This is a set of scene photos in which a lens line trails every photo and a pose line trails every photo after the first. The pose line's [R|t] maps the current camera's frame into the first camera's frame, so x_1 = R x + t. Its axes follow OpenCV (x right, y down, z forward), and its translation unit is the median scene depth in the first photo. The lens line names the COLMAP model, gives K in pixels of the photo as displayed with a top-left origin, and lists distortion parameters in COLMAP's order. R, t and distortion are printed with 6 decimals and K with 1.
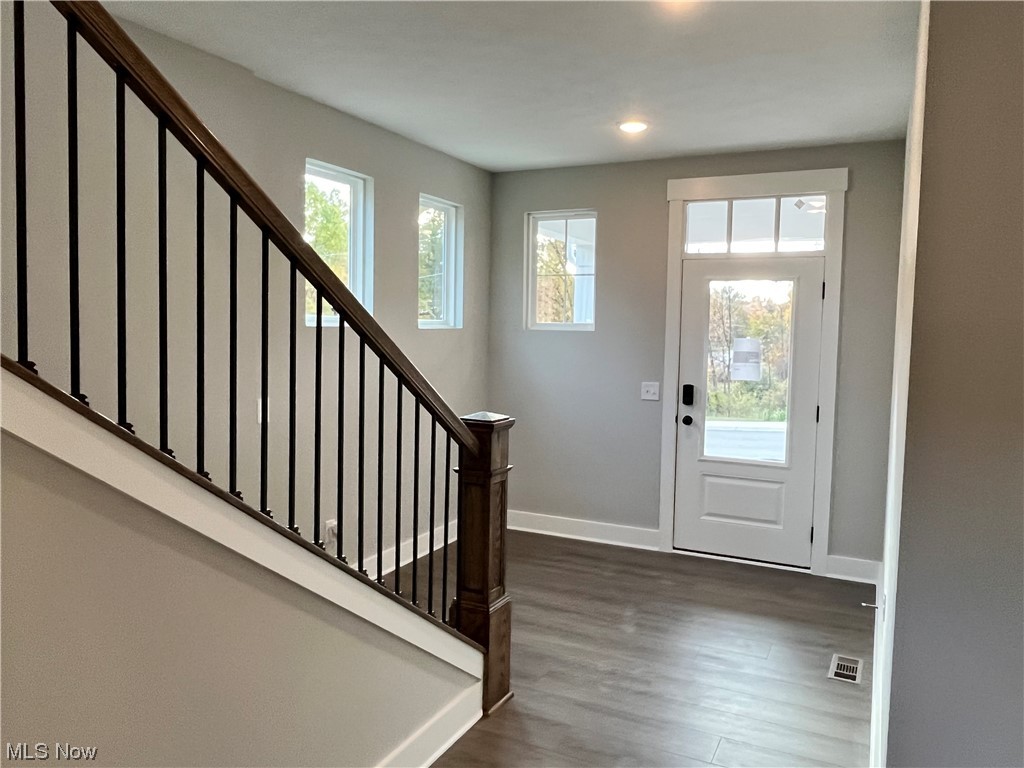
lens RADIAL K [[748.1, 0, 514.8], [0, 748.1, 383.1], [0, 0, 1]] dist [0.007232, -0.001140]
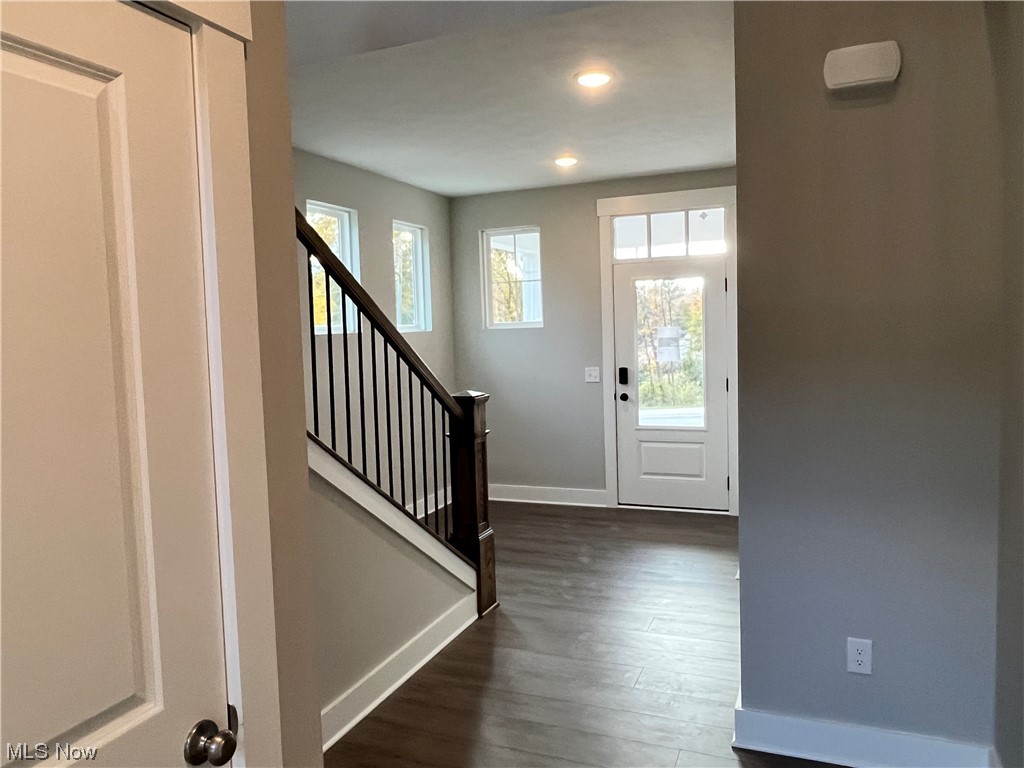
lens RADIAL K [[748.1, 0, 508.1], [0, 748.1, 379.8], [0, 0, 1]] dist [0.007232, -0.001140]
pose [[0.996660, -0.055349, 0.060044, -0.028921], [0.055765, 0.998430, -0.005262, 0.019151], [-0.059659, 0.008593, 0.998182, -0.208903]]
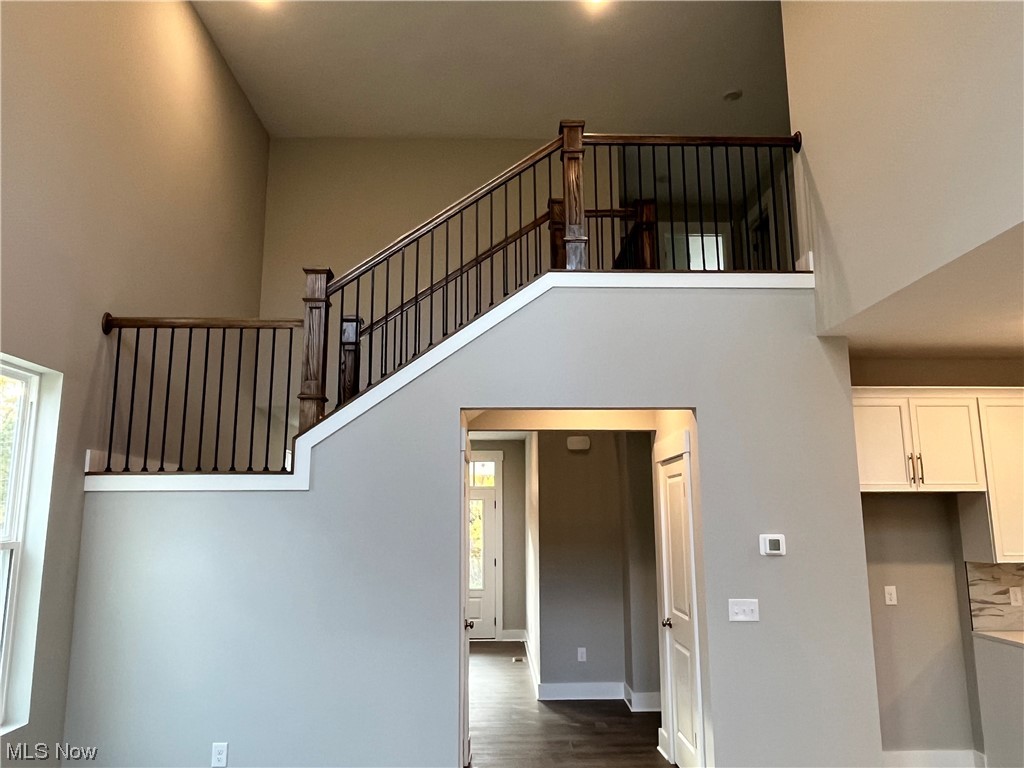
lens RADIAL K [[748.1, 0, 513.2], [0, 748.1, 383.9], [0, 0, 1]] dist [0.007232, -0.001140]
pose [[0.884948, 0.063812, 0.461297, -0.578758], [0.052996, 0.970332, -0.235896, 0.052719], [-0.462664, 0.233203, 0.855312, -0.990632]]
